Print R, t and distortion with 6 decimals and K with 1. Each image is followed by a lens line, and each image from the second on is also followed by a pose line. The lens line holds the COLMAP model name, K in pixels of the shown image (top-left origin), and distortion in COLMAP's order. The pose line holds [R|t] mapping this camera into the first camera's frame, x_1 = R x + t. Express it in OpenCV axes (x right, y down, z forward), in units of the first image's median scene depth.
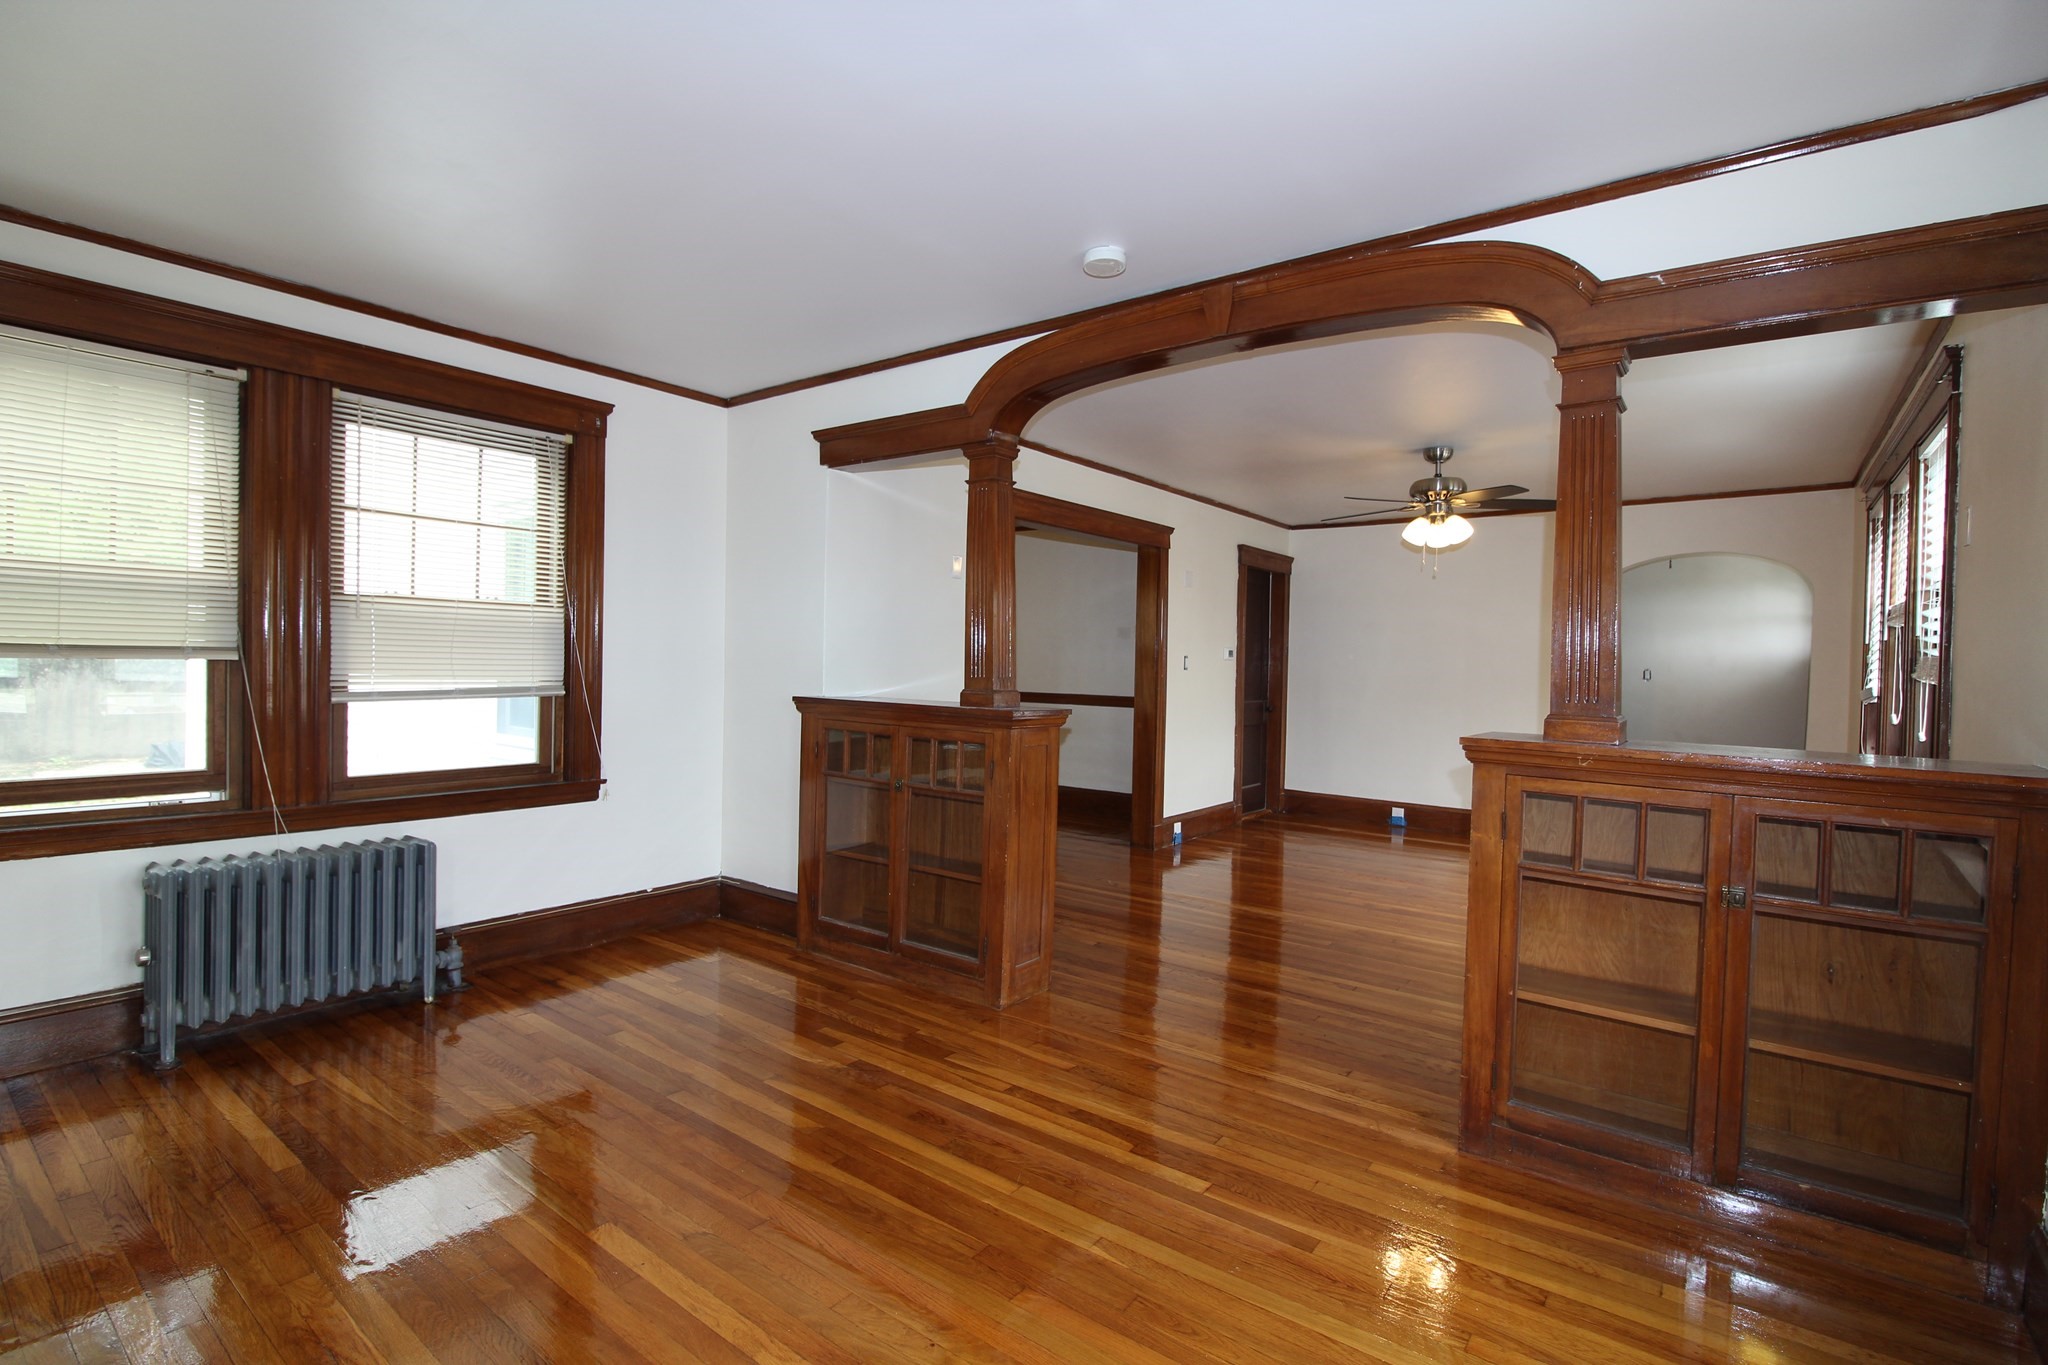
lens RADIAL K [[948.2, 0, 1025.4], [0, 948.2, 679.2], [0, 0, 1]] dist [-0.007146, -0.007885]
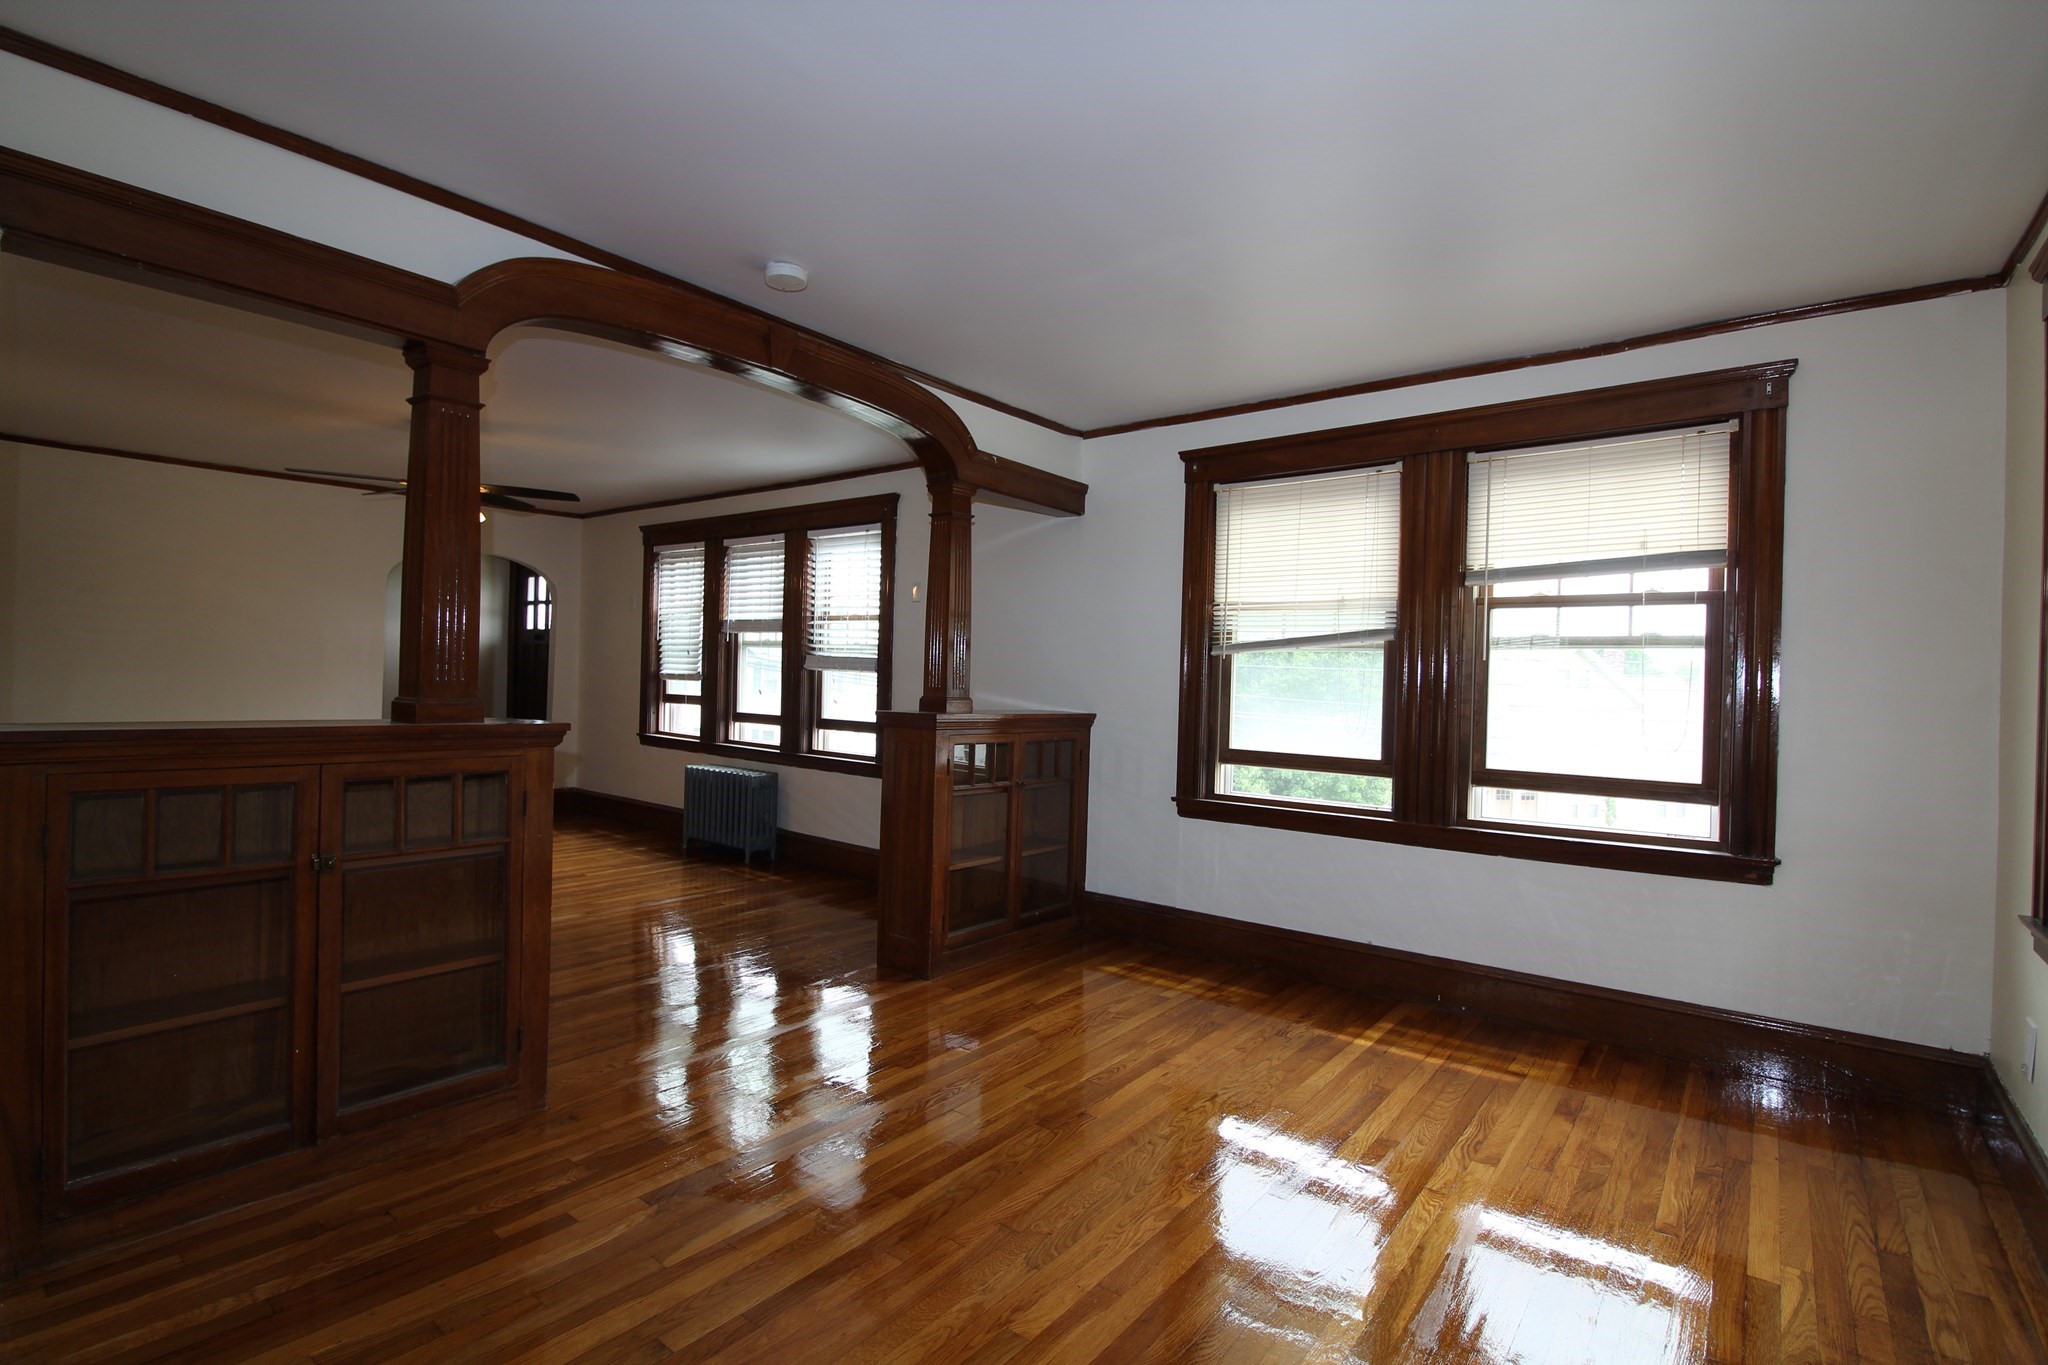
lens RADIAL K [[948.2, 0, 1027.1], [0, 948.2, 676.5], [0, 0, 1]] dist [-0.007146, -0.007885]
pose [[0.018318, -0.020467, 0.999623, -0.742290], [-0.008058, 0.999755, 0.020617, -0.023105], [-0.999800, -0.008432, 0.018148, 0.557914]]
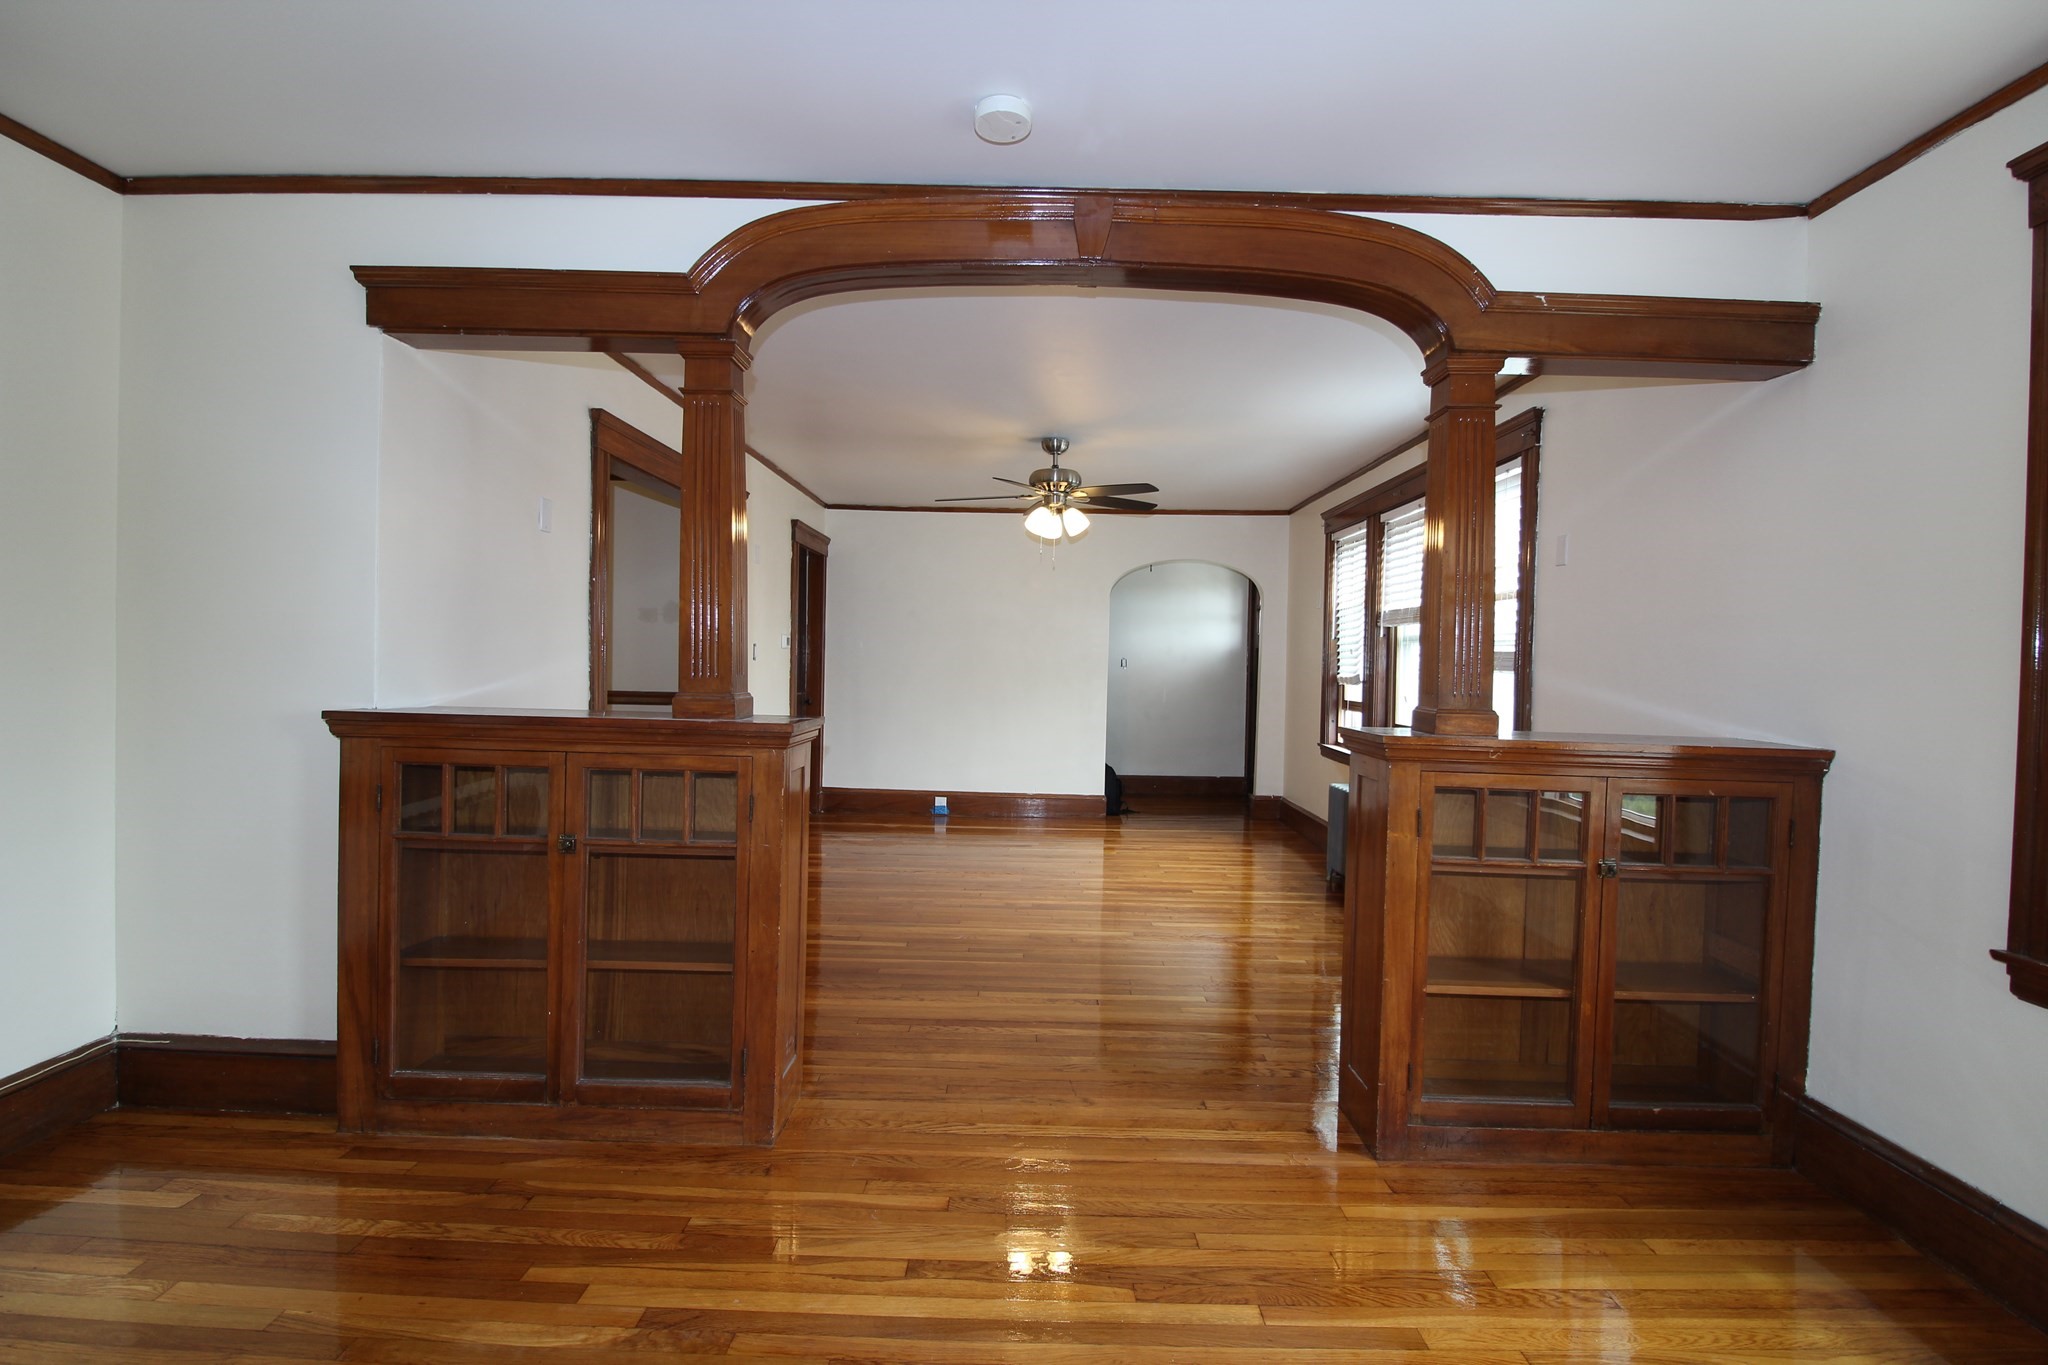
lens RADIAL K [[948.2, 0, 1031.0], [0, 948.2, 677.8], [0, 0, 1]] dist [-0.007146, -0.007885]
pose [[0.799178, -0.013218, 0.600950, -0.275099], [0.005540, 0.999878, 0.014626, -0.009227], [-0.601069, -0.008359, 0.799153, 0.303112]]
